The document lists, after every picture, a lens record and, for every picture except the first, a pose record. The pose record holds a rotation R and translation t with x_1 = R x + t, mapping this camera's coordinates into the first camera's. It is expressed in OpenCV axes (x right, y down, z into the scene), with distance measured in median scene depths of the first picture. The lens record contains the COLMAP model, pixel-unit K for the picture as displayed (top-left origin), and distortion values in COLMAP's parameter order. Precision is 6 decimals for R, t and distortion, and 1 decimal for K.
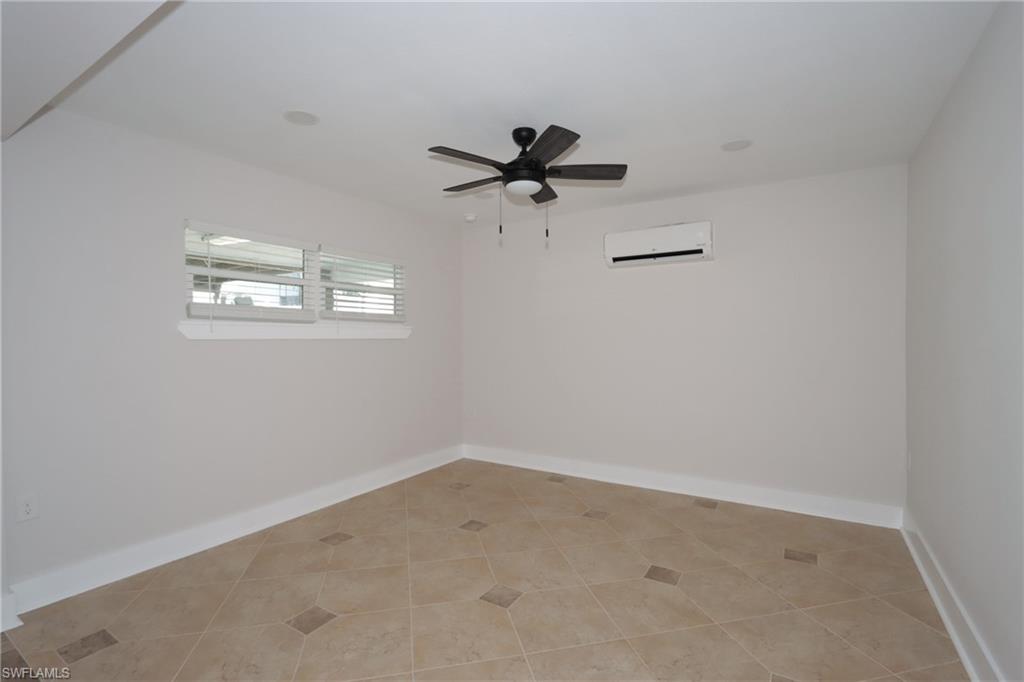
lens RADIAL K [[474.3, 0, 512.0], [0, 474.3, 340.0], [0, 0, 1]] dist [-0.010327, 0.001113]
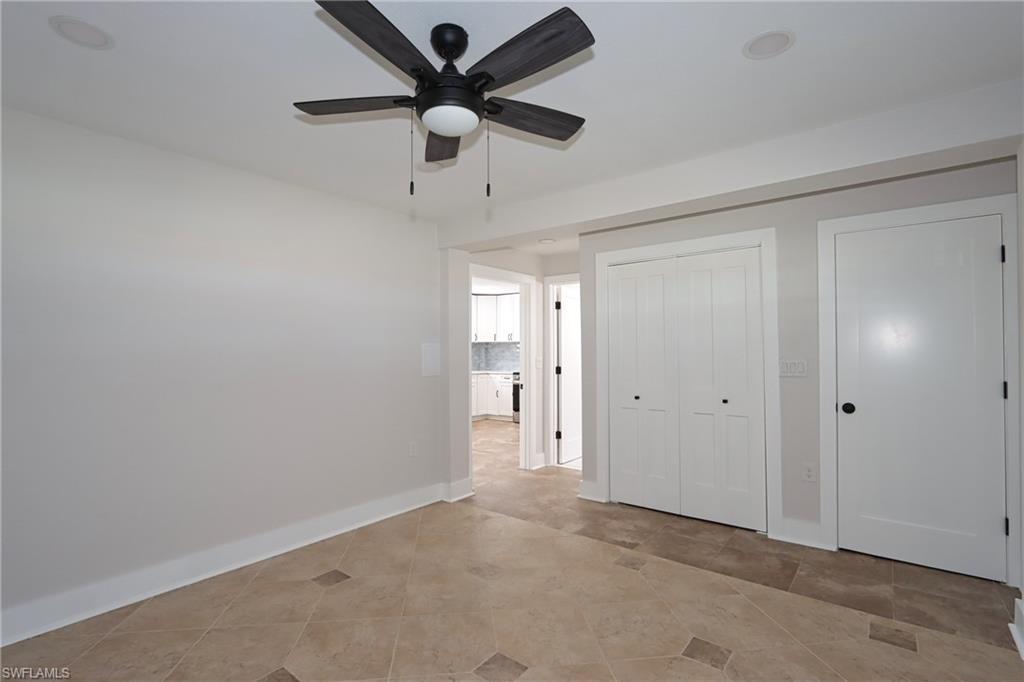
lens RADIAL K [[474.3, 0, 513.2], [0, 474.3, 345.9], [0, 0, 1]] dist [-0.010327, 0.001113]
pose [[-0.993920, 0.011539, 0.109498, -0.155894], [0.010676, 0.999907, -0.008458, -0.013692], [-0.109586, -0.007237, -0.993951, 2.022588]]
